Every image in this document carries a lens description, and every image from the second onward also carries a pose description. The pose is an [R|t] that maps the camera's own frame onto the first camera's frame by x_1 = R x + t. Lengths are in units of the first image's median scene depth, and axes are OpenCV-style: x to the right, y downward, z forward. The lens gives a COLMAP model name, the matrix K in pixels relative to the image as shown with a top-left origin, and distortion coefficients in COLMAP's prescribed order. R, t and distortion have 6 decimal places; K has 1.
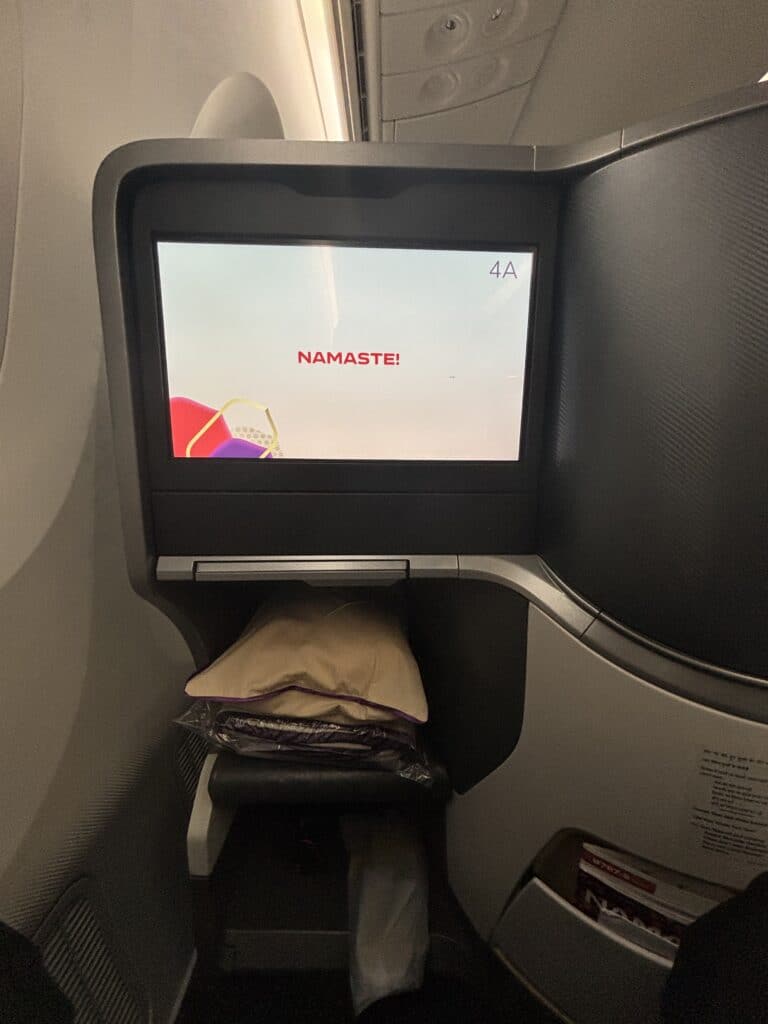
lens RADIAL K [[413.8, 0, 384.0], [0, 413.8, 512.0], [0, 0, 1]] dist [-0.000574, -0.000098]
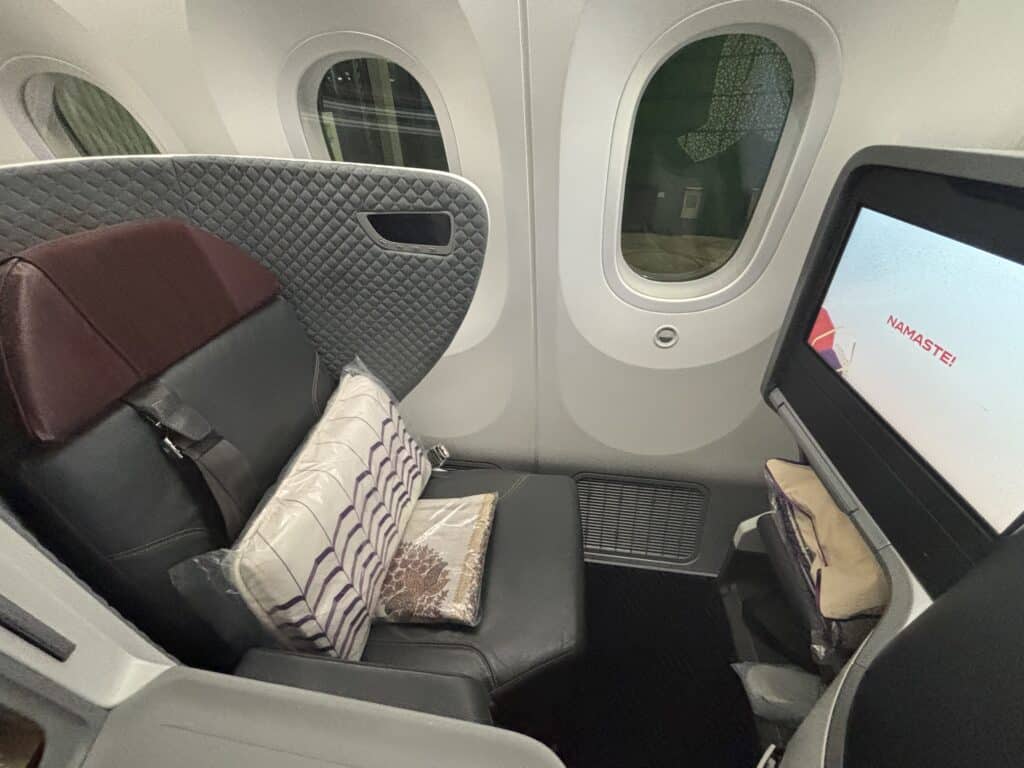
lens RADIAL K [[413.8, 0, 512.0], [0, 413.8, 384.0], [0, 0, 1]] dist [-0.000574, -0.000098]
pose [[-0.164053, 0.551709, -0.817743, 1.049223], [-0.142139, 0.807103, 0.573046, -0.745552], [0.976157, 0.210243, -0.053988, 0.033567]]
